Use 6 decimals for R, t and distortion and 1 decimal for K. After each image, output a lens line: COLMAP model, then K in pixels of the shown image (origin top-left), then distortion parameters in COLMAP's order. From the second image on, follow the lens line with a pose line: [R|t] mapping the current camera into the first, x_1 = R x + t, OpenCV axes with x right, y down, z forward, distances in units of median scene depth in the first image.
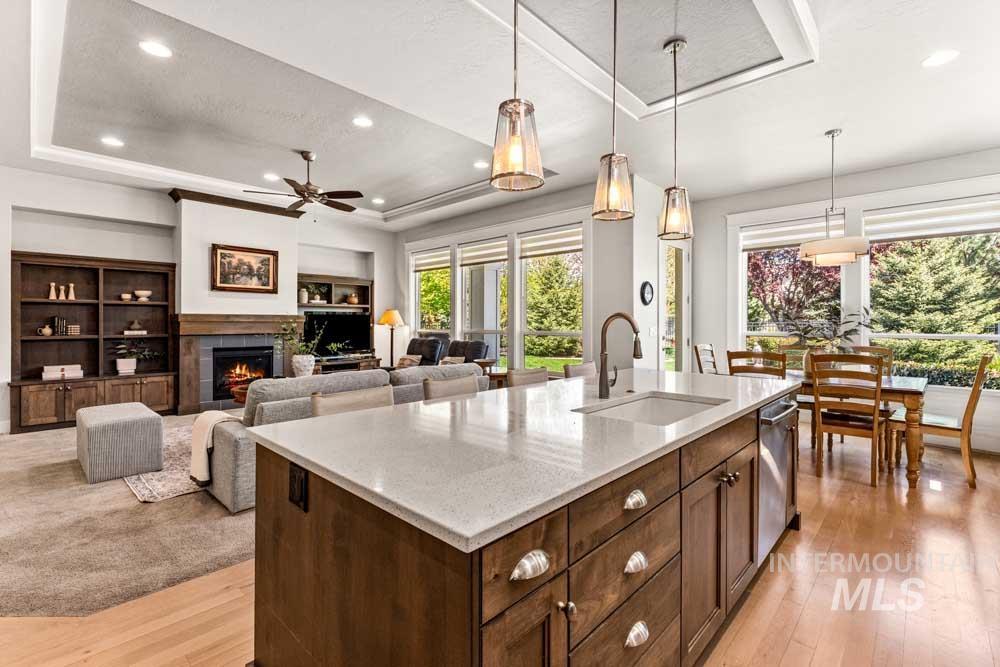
lens RADIAL K [[445.1, 0, 499.4], [0, 445.1, 323.6], [0, 0, 1]] dist [-0.000822, -0.000089]
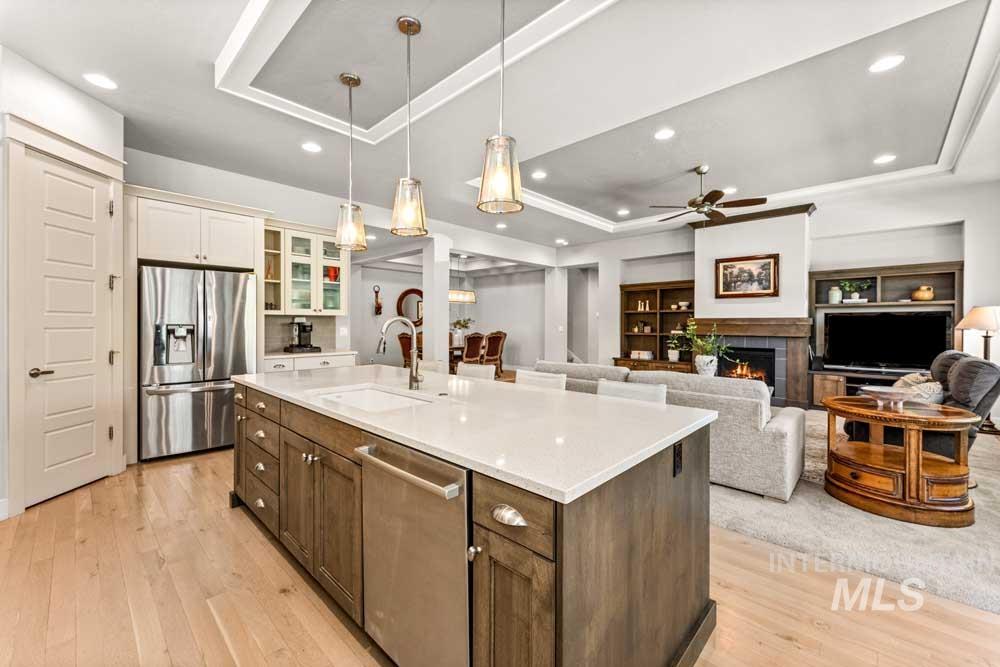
lens RADIAL K [[407.8, 0, 499.1], [0, 407.8, 329.4], [0, 0, 1]] dist [-0.003616, -0.000420]
pose [[0.001222, 0.010533, -0.999944, 0.441346], [-0.007148, 0.999919, 0.010524, 0.001770], [0.999974, 0.007135, 0.001298, 0.404303]]
